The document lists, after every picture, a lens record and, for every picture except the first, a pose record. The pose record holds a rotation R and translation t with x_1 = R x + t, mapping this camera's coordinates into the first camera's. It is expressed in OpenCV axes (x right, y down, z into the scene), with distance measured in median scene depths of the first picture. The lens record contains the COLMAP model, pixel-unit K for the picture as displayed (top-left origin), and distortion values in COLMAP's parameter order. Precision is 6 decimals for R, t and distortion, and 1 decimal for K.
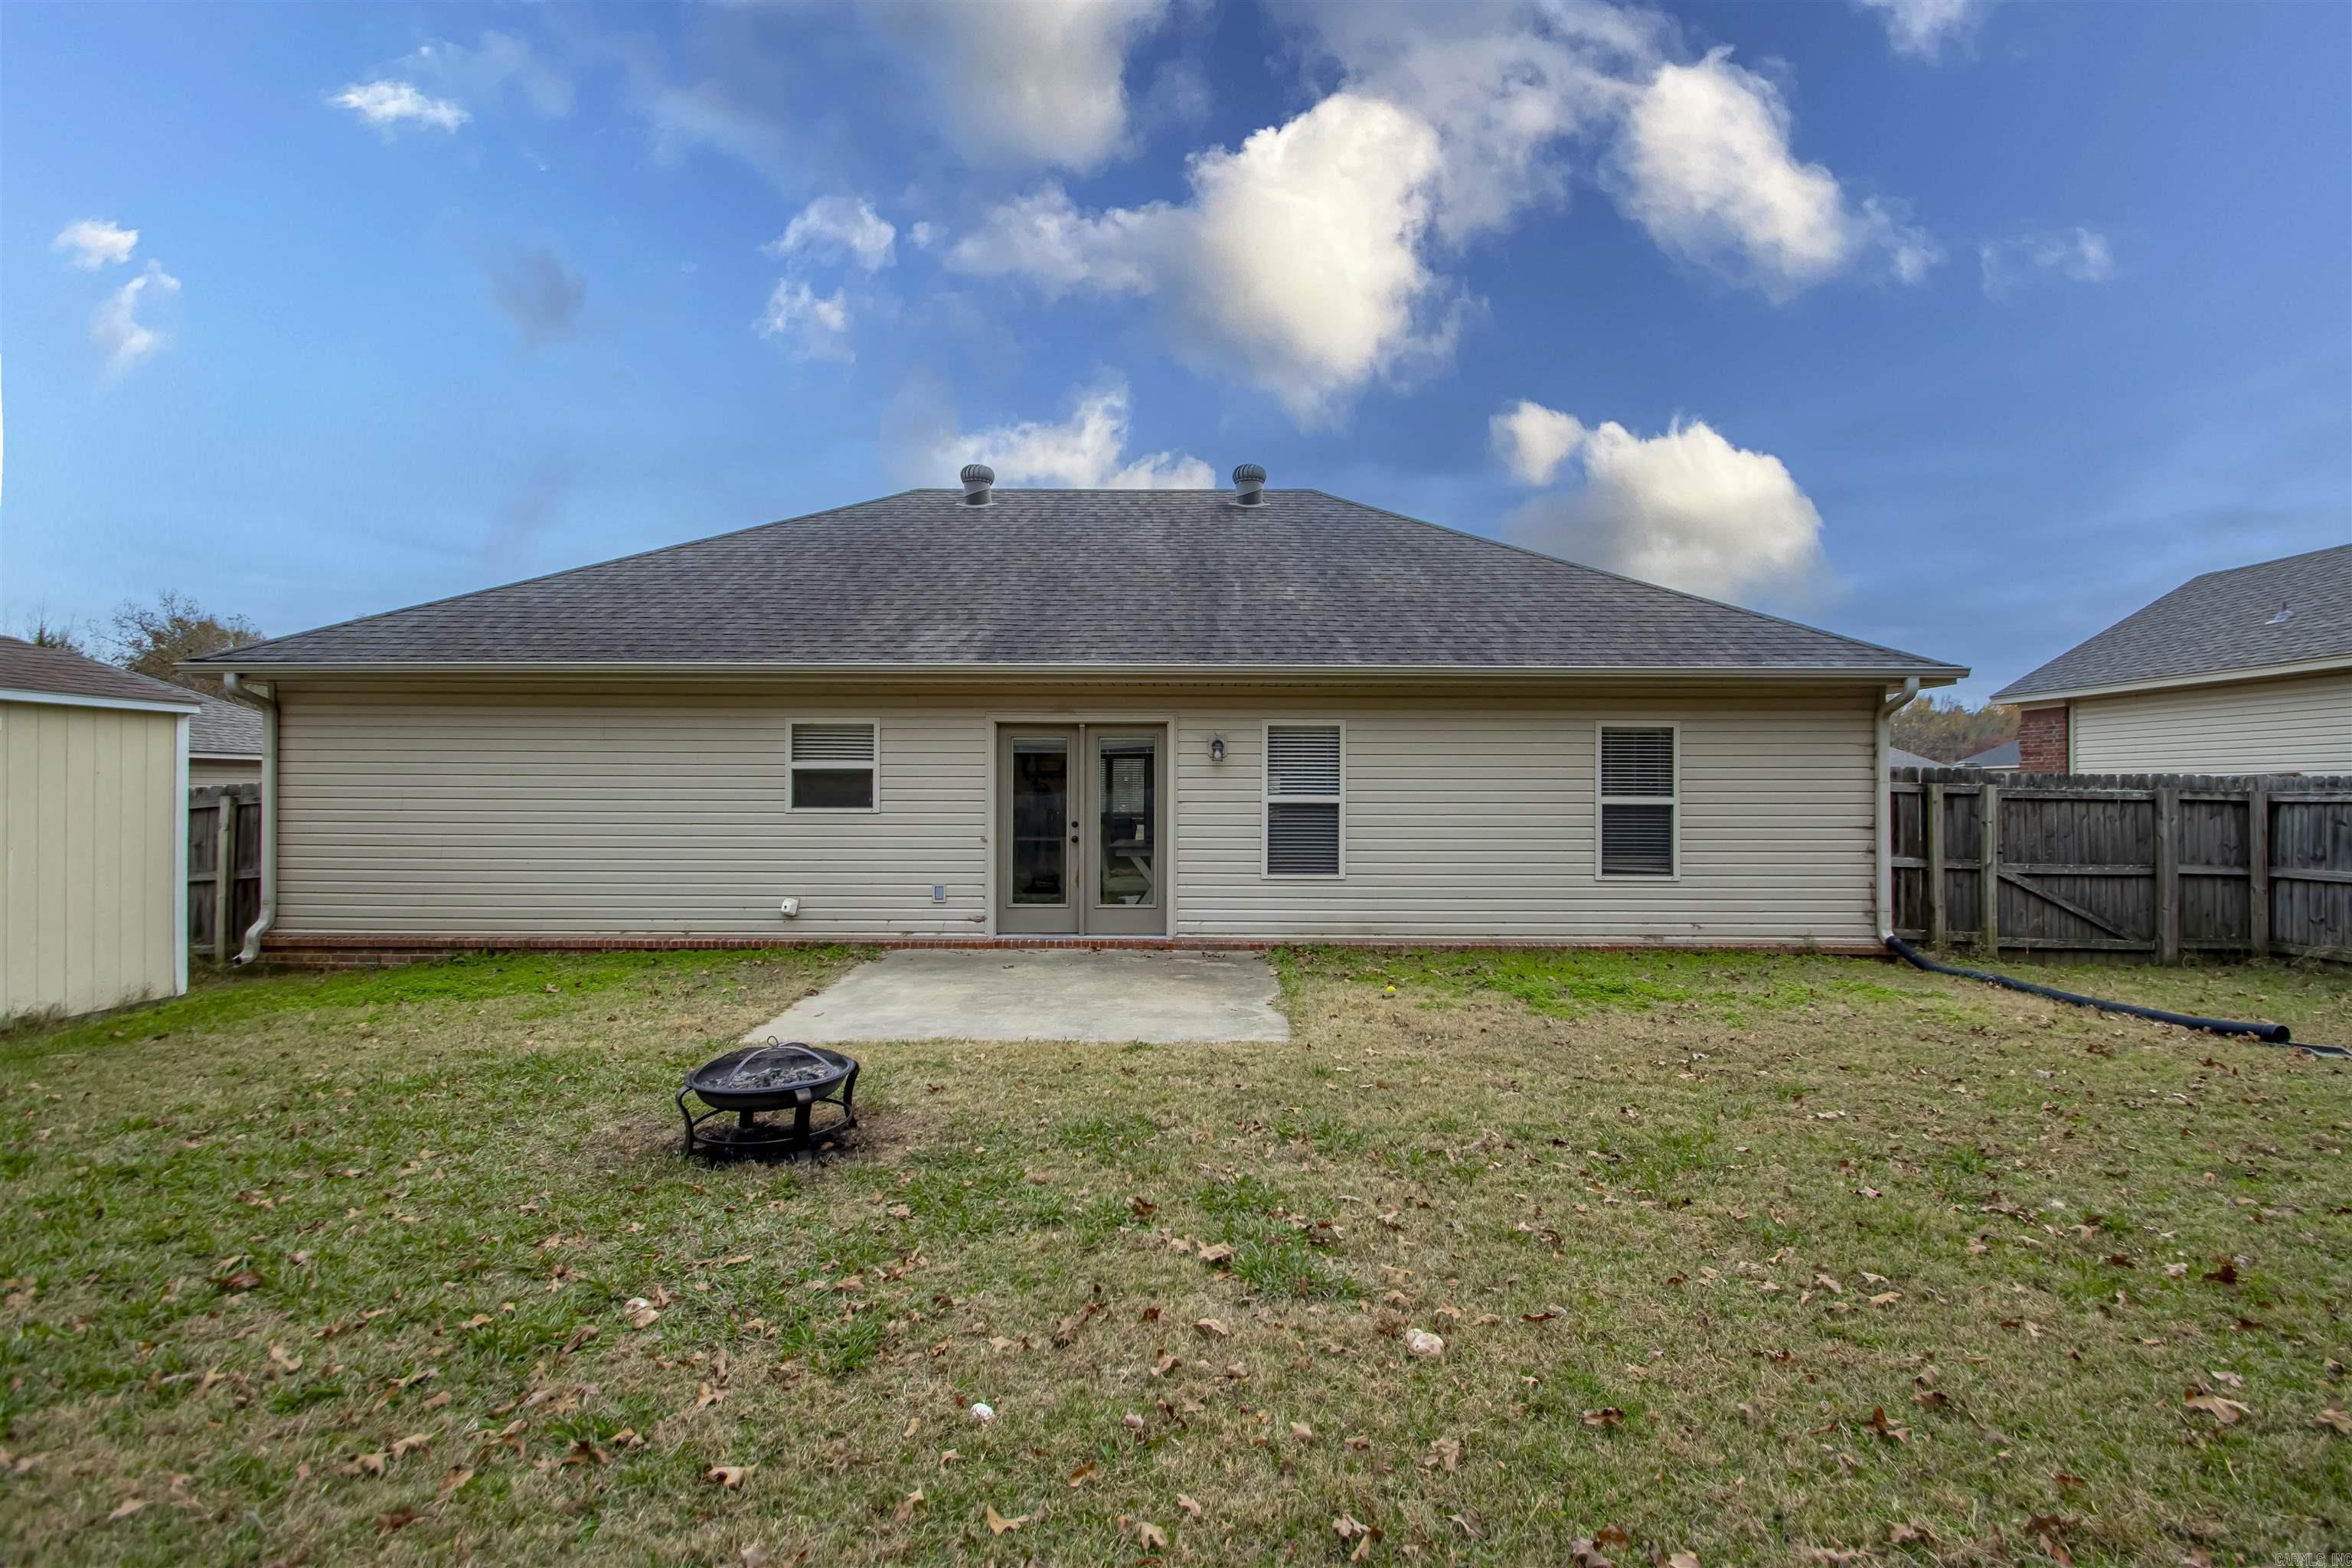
lens RADIAL K [[1100.8, 0, 1188.2], [0, 1100.8, 779.8], [0, 0, 1]] dist [0.004861, -0.007779]
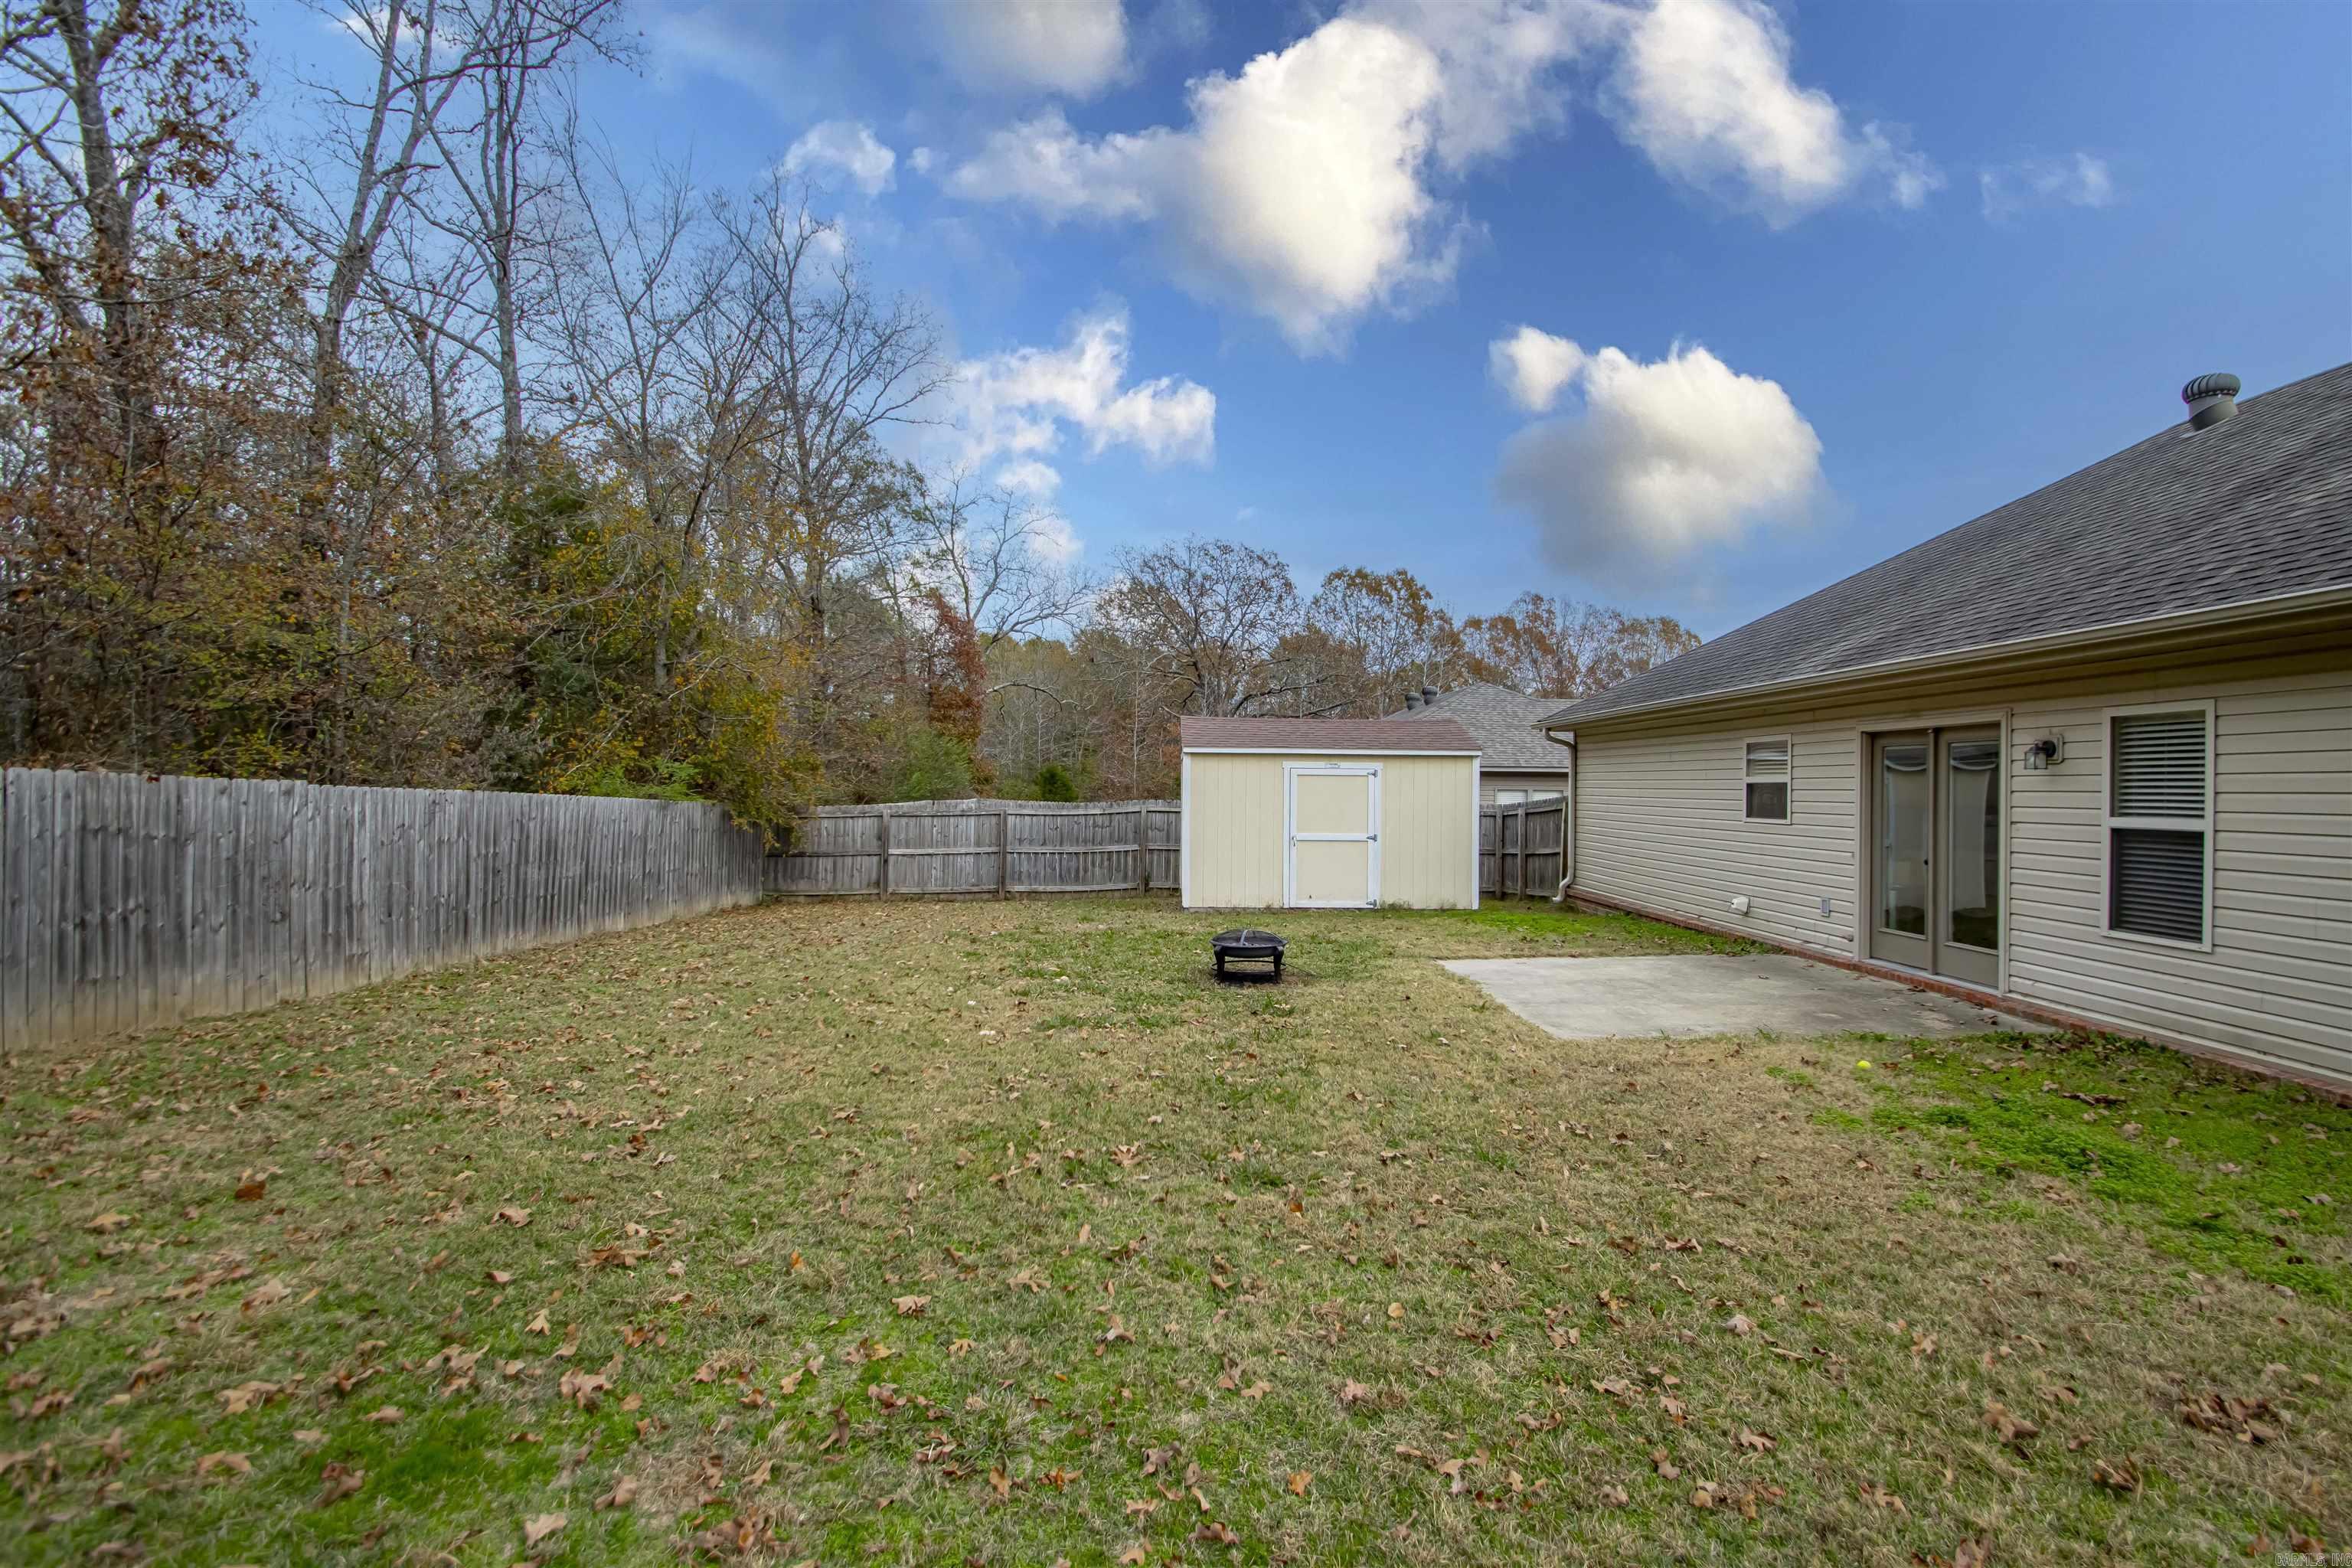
lens RADIAL K [[1100.8, 0, 1129.0], [0, 1100.8, 781.1], [0, 0, 1]] dist [0.004861, -0.007779]
pose [[-0.018436, -0.006348, -0.999810, 0.781958], [-0.001113, 0.999979, -0.006328, -0.003278], [0.999829, 0.000996, -0.018443, 0.391415]]
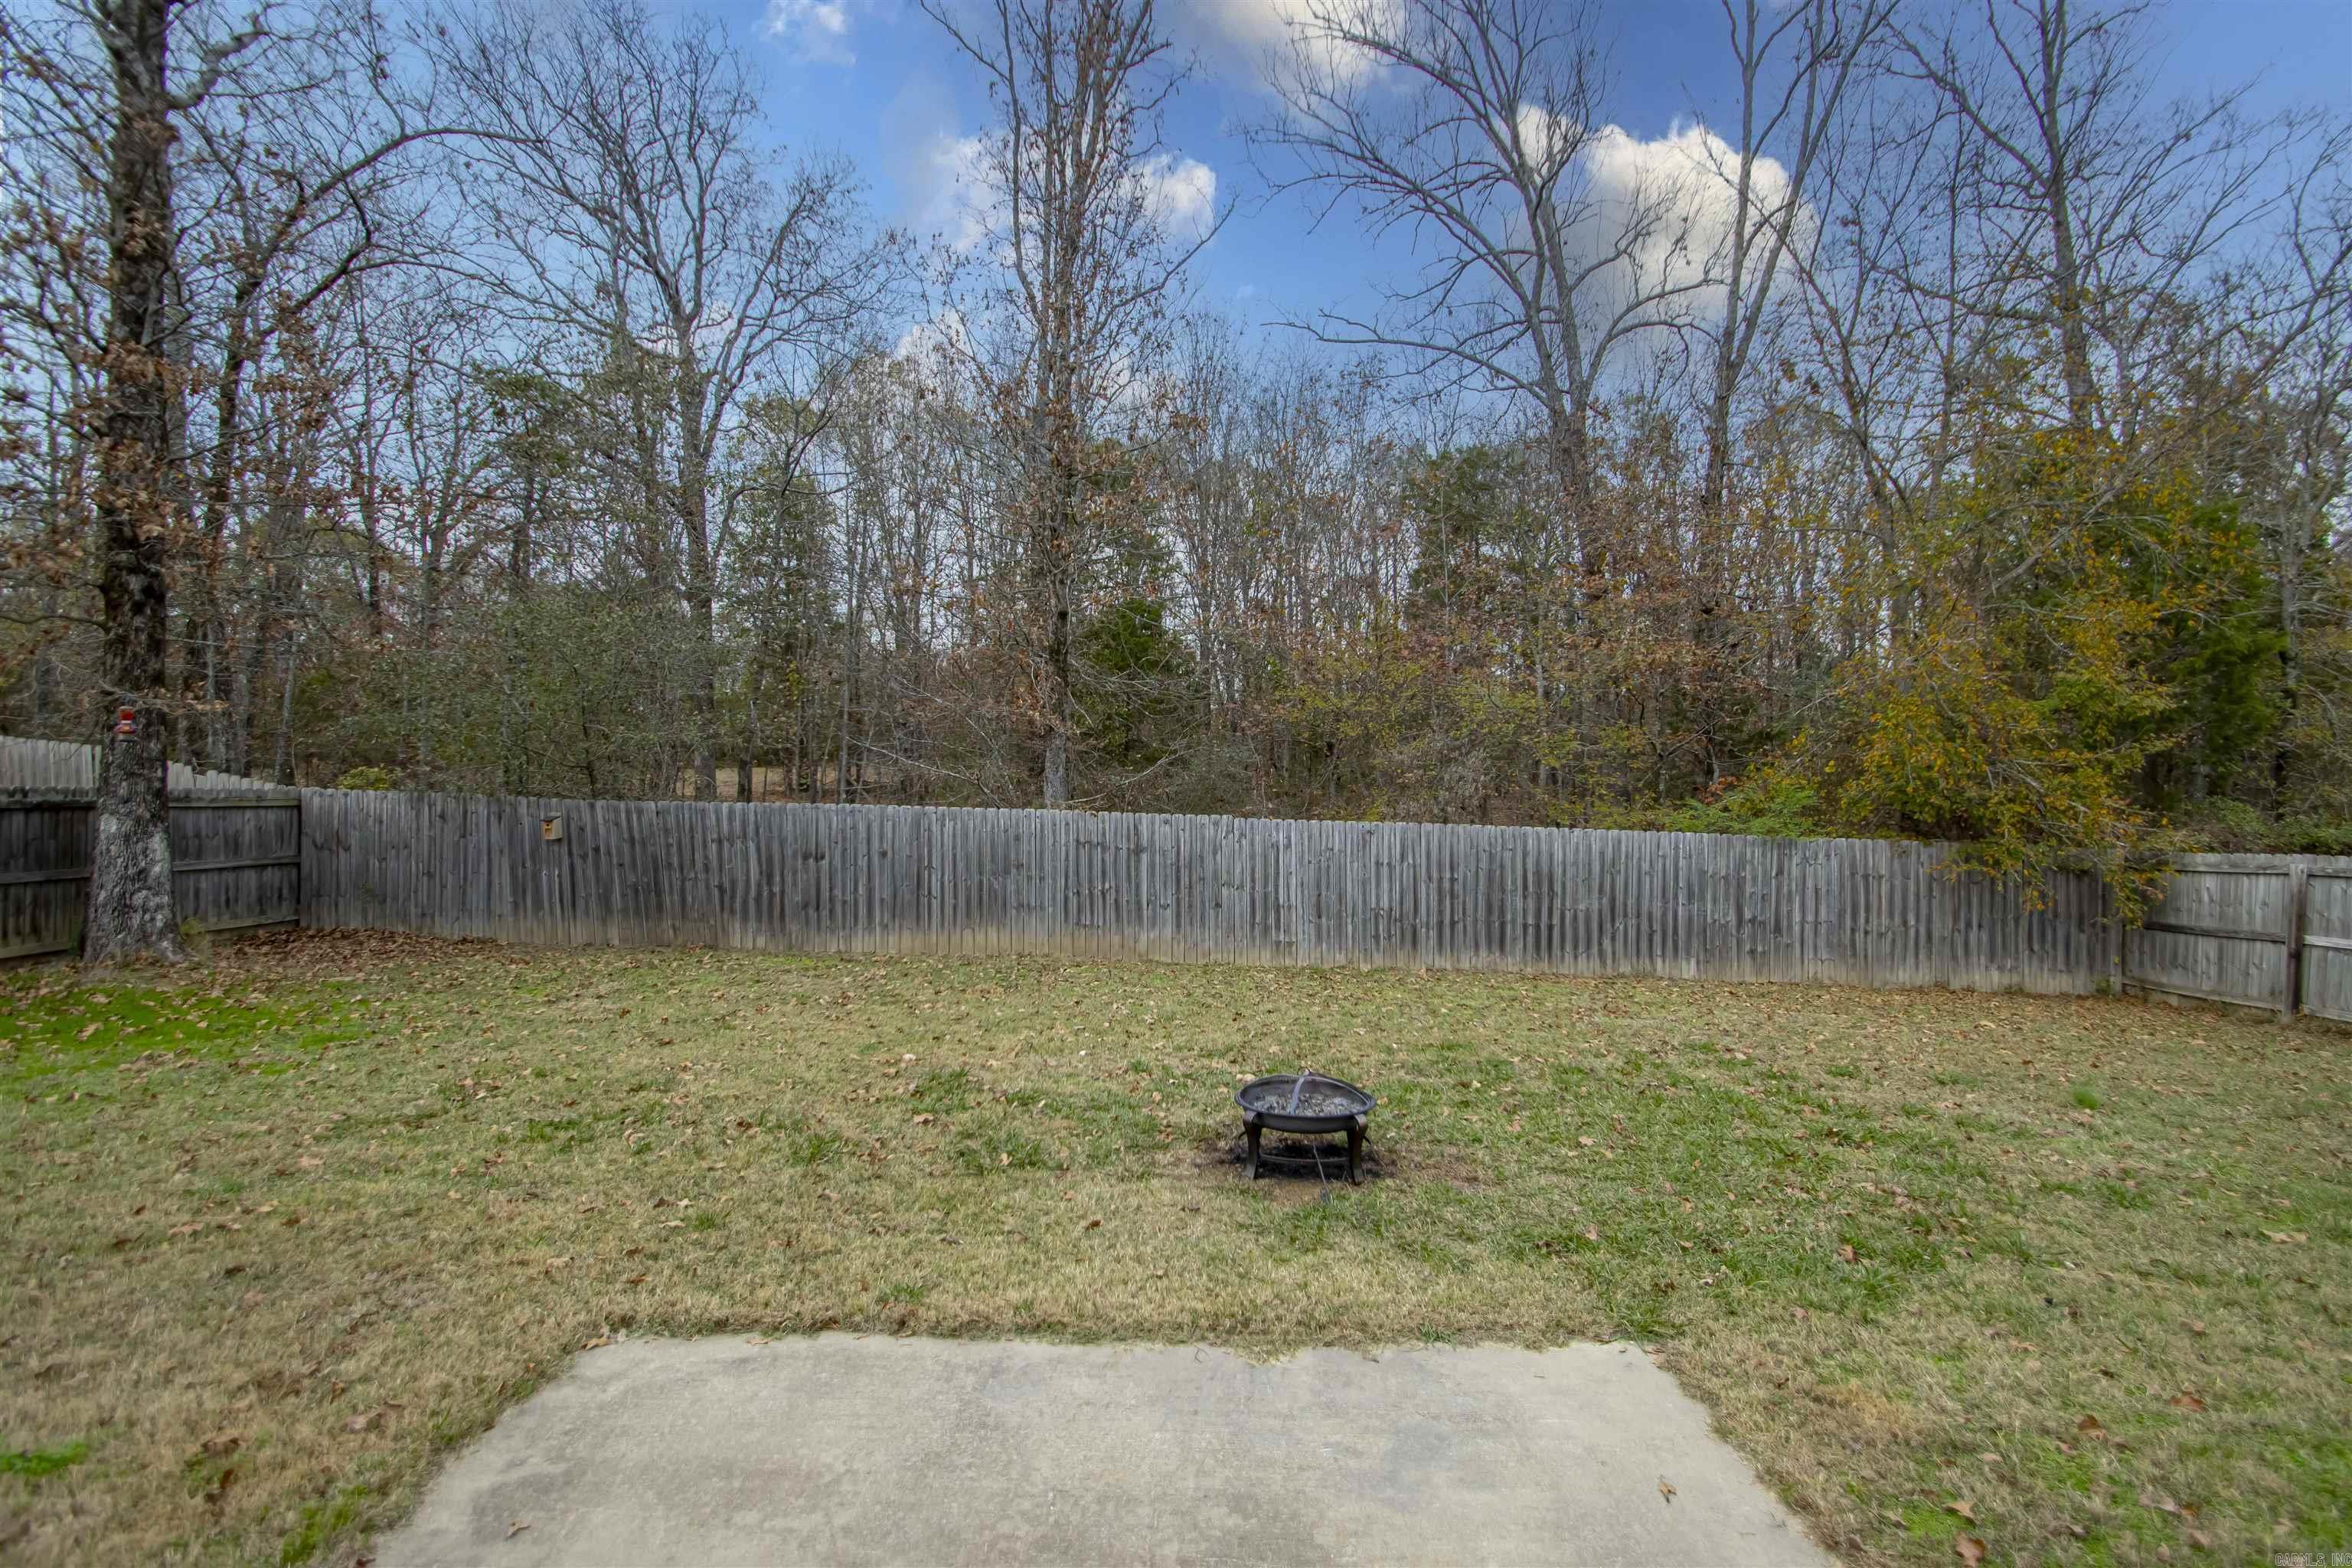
lens RADIAL K [[1100.8, 0, 1161.4], [0, 1100.8, 786.4], [0, 0, 1]] dist [0.004861, -0.007779]
pose [[-0.998958, -0.000157, 0.045648, -0.153698], [-0.001352, 0.999657, -0.026155, -0.009740], [-0.045628, -0.026189, -0.998615, 1.088022]]
